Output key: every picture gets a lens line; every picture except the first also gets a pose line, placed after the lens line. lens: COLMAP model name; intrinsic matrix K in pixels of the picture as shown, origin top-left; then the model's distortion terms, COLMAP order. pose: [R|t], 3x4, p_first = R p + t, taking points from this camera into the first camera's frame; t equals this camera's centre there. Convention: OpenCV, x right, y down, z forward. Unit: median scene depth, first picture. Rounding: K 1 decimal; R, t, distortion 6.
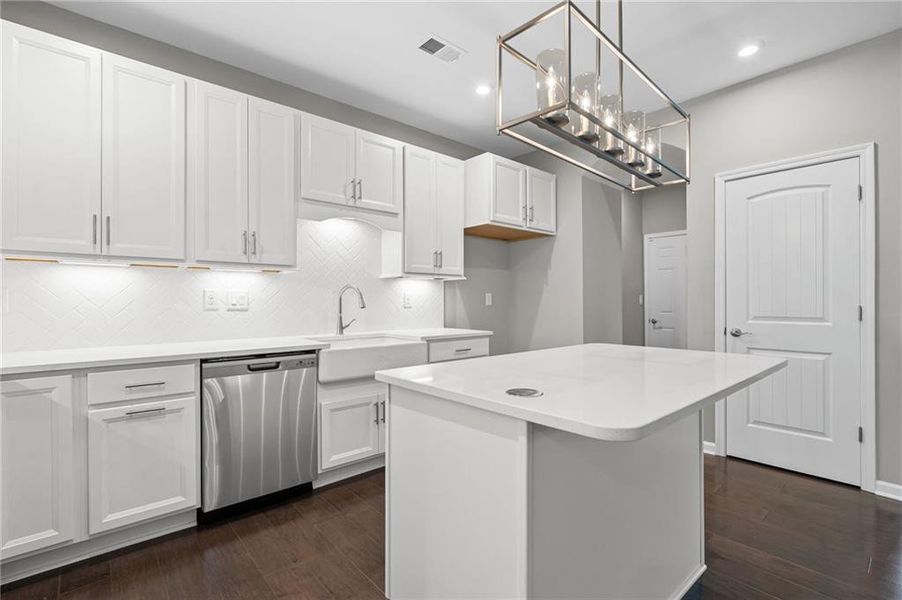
lens RADIAL K [[408.3, 0, 451.0], [0, 408.3, 300.0], [0, 0, 1]] dist [-0.002764, -0.000293]
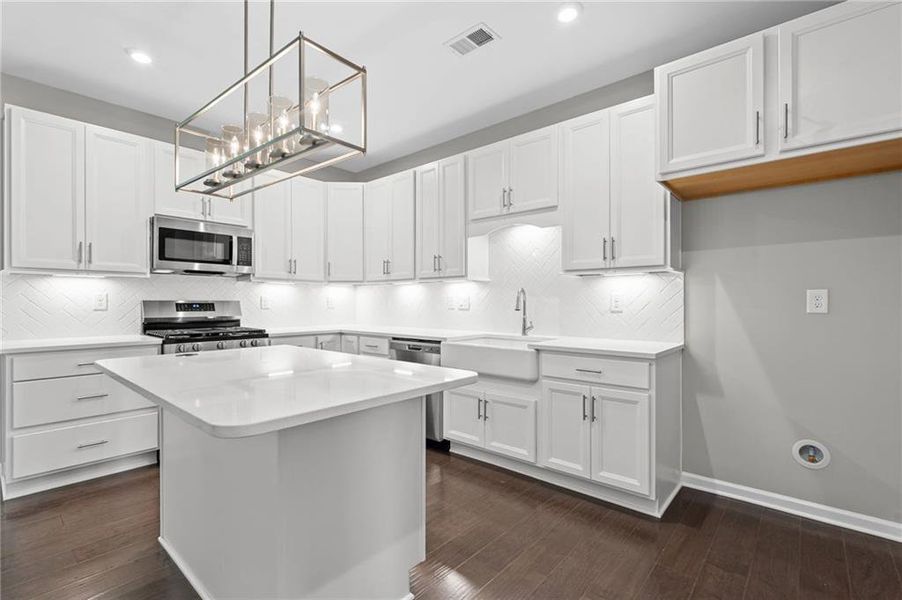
lens RADIAL K [[422.4, 0, 451.0], [0, 422.4, 300.0], [0, 0, 1]] dist [-0.001180, -0.000068]
pose [[0.120133, -0.004937, -0.992746, 0.820507], [-0.001866, 0.999985, -0.005199, -0.000458], [0.992756, 0.002477, 0.120122, 0.717271]]
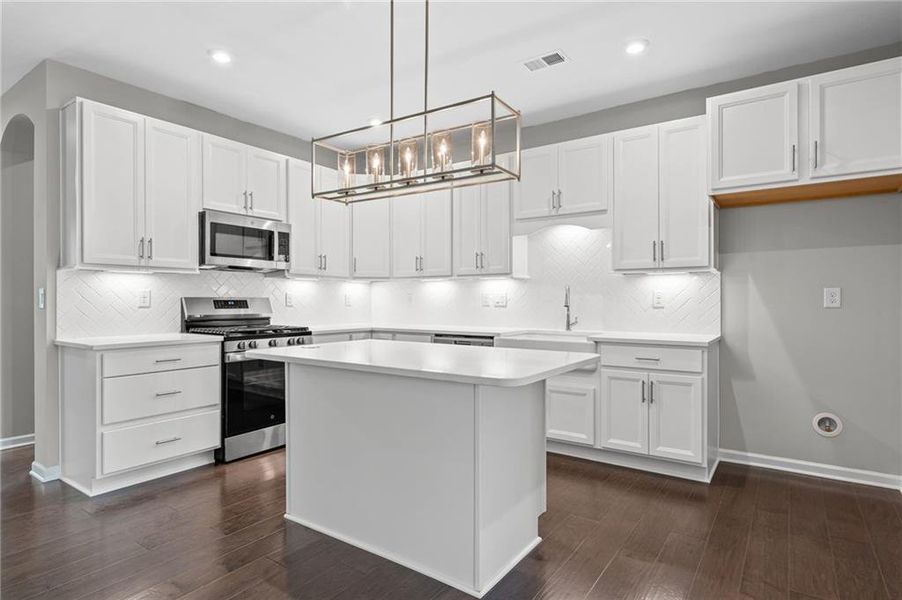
lens RADIAL K [[500.8, 0, 452.2], [0, 500.8, 298.6], [0, 0, 1]] dist [-0.001174, -0.000079]
pose [[0.230016, -0.002805, -0.973183, 1.015299], [-0.001166, 0.999994, -0.003158, 0.003149], [0.973186, 0.001861, 0.230011, 0.406094]]
